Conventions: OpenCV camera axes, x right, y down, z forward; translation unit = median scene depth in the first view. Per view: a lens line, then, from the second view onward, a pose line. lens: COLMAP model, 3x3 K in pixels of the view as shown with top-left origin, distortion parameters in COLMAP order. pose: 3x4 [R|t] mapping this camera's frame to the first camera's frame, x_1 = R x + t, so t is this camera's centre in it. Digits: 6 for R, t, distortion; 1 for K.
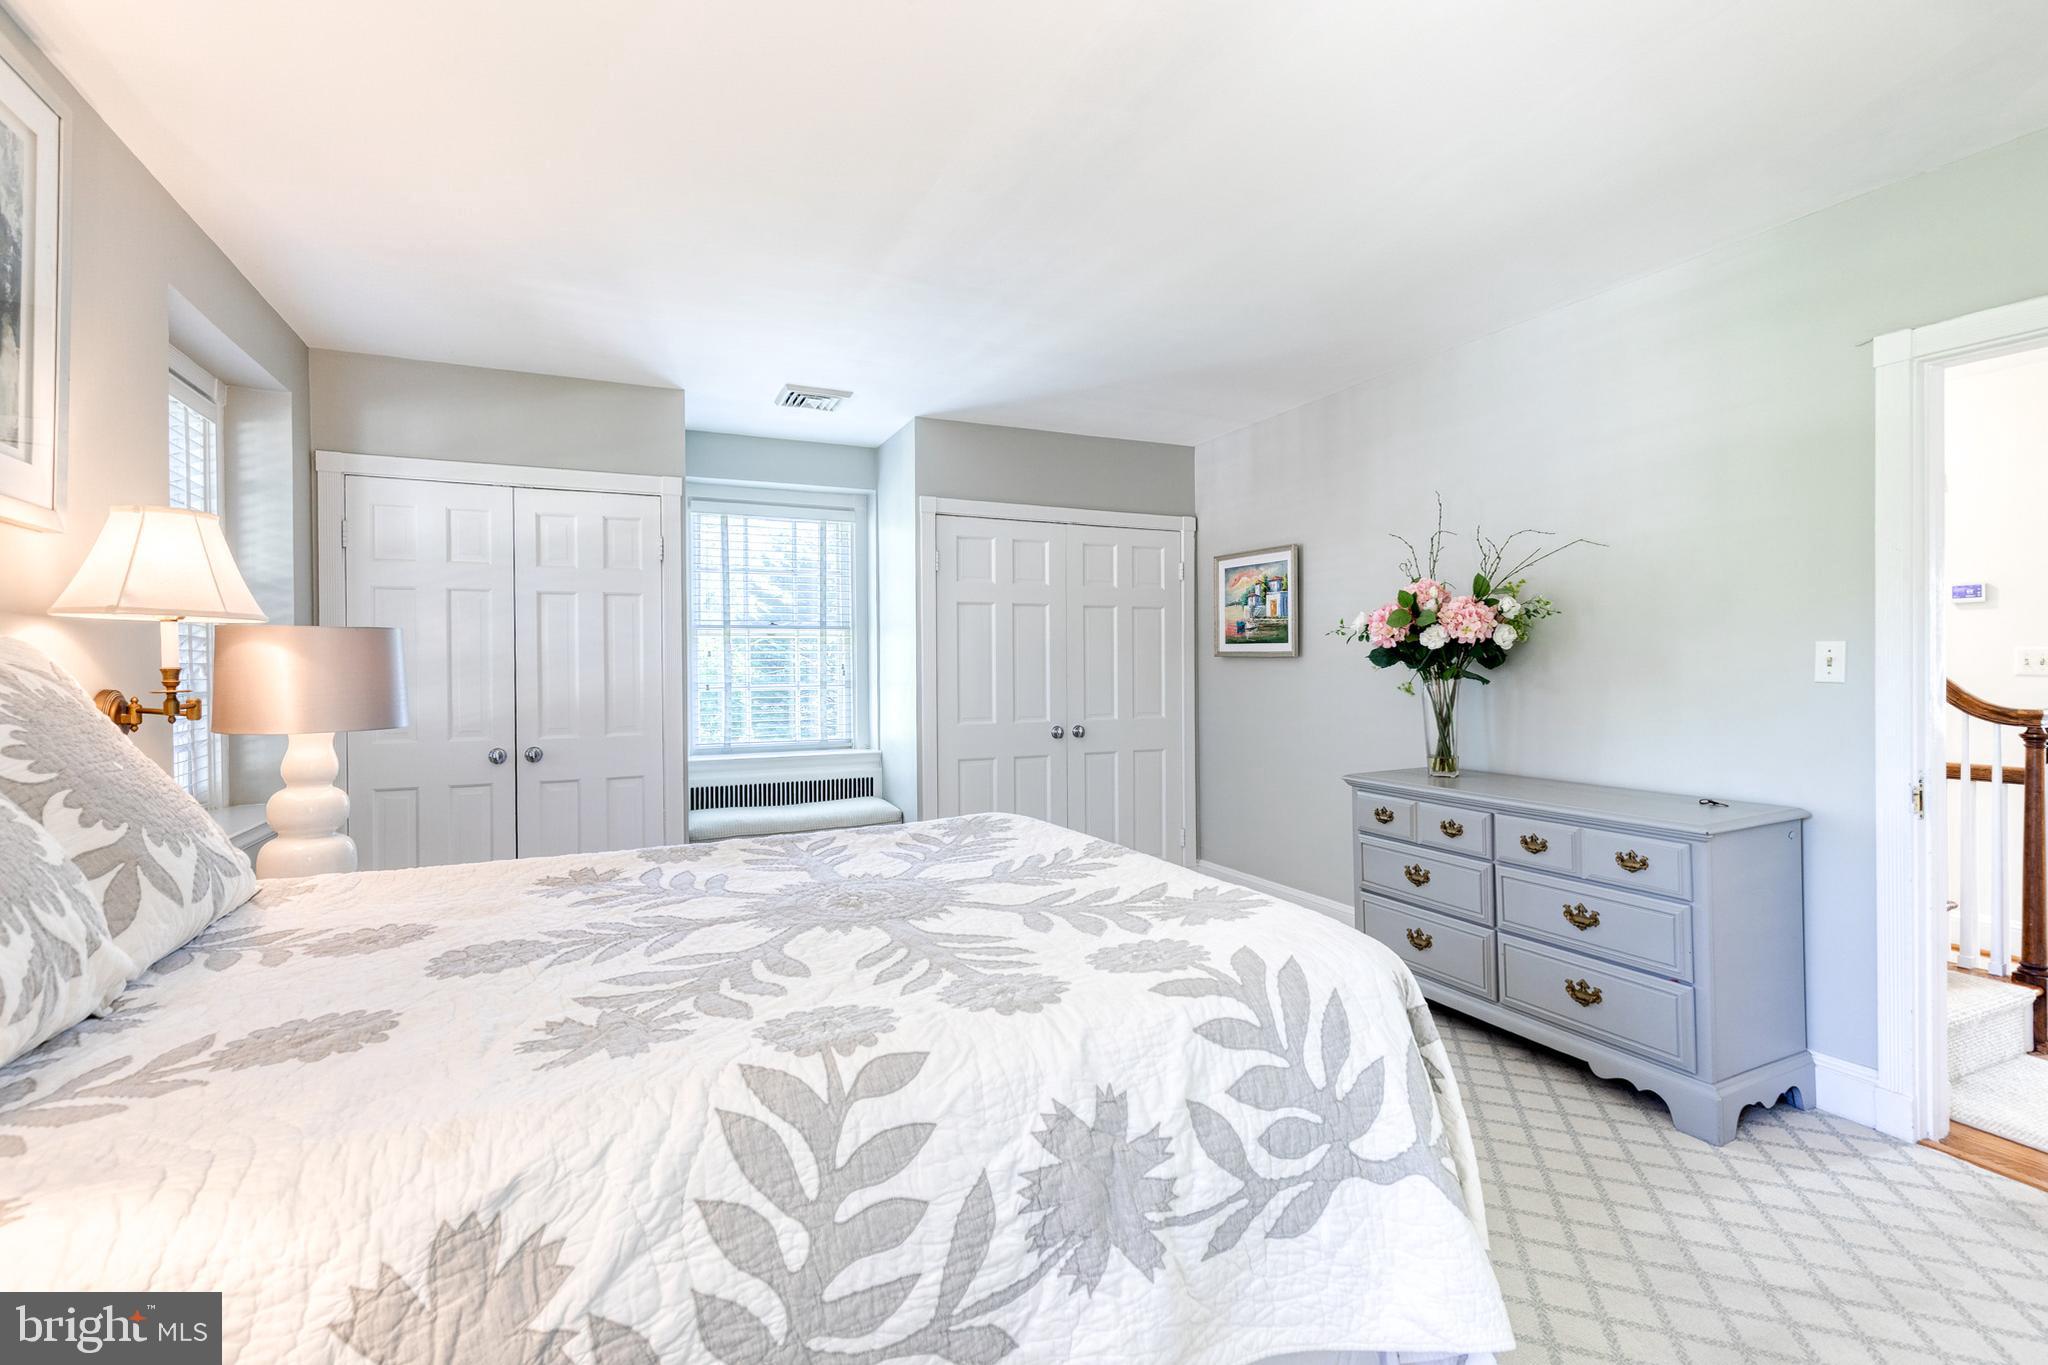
lens RADIAL K [[941.0, 0, 1028.3], [0, 941.0, 674.4], [0, 0, 1]] dist [0.012834, -0.002545]
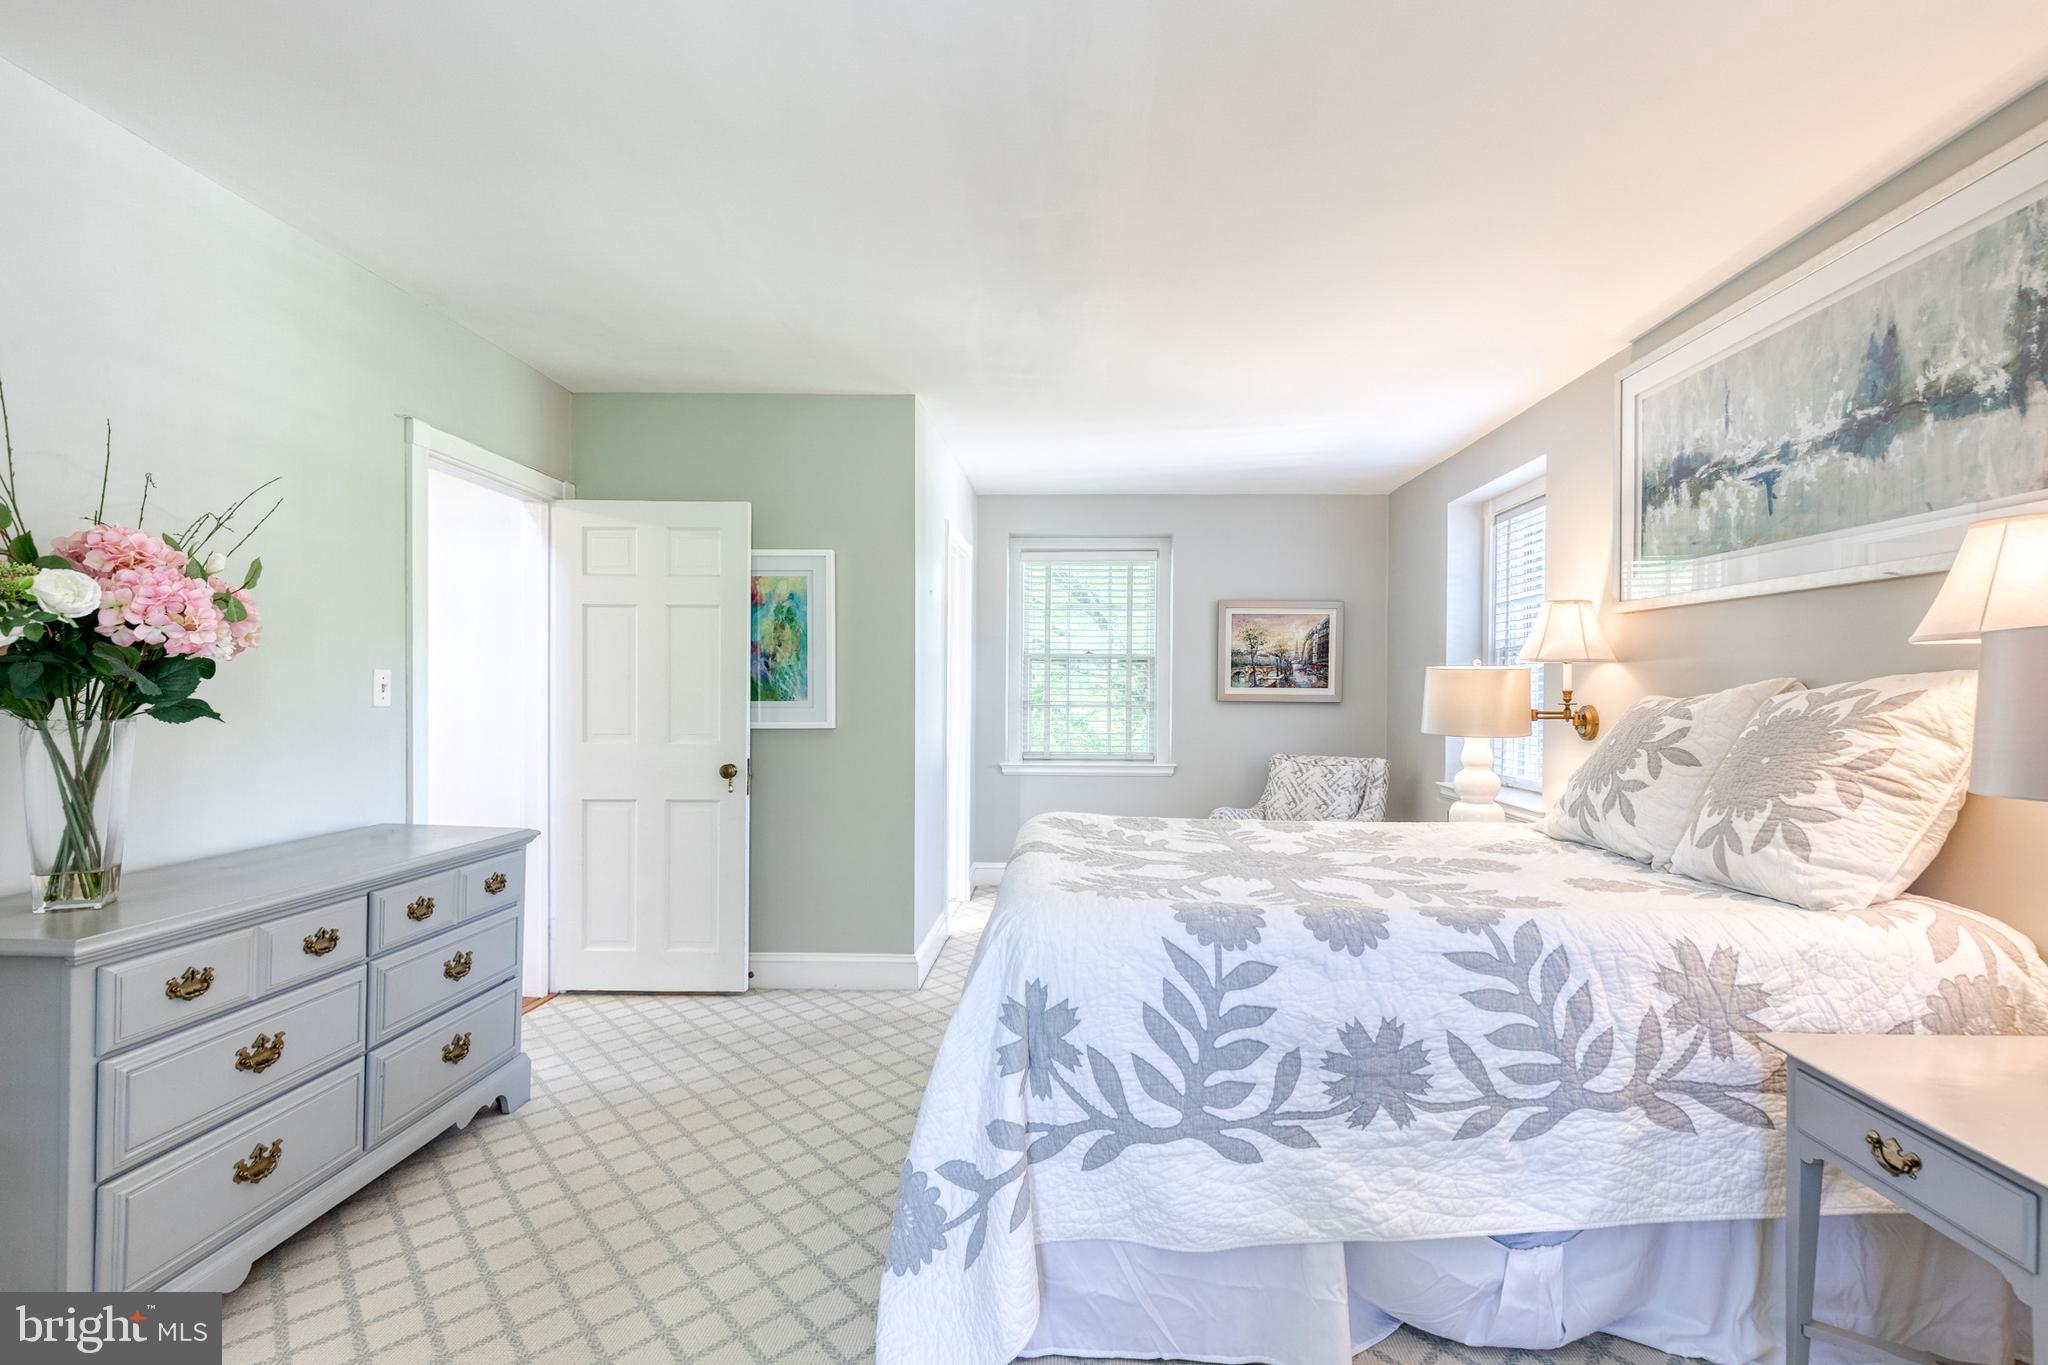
lens RADIAL K [[941.0, 0, 1029.9], [0, 941.0, 686.4], [0, 0, 1]] dist [0.012834, -0.002545]
pose [[-0.890379, 0.001749, 0.455216, -0.304404], [-0.000004, 0.999993, -0.003851, -0.010924], [-0.455219, -0.003431, -0.890373, 1.456617]]
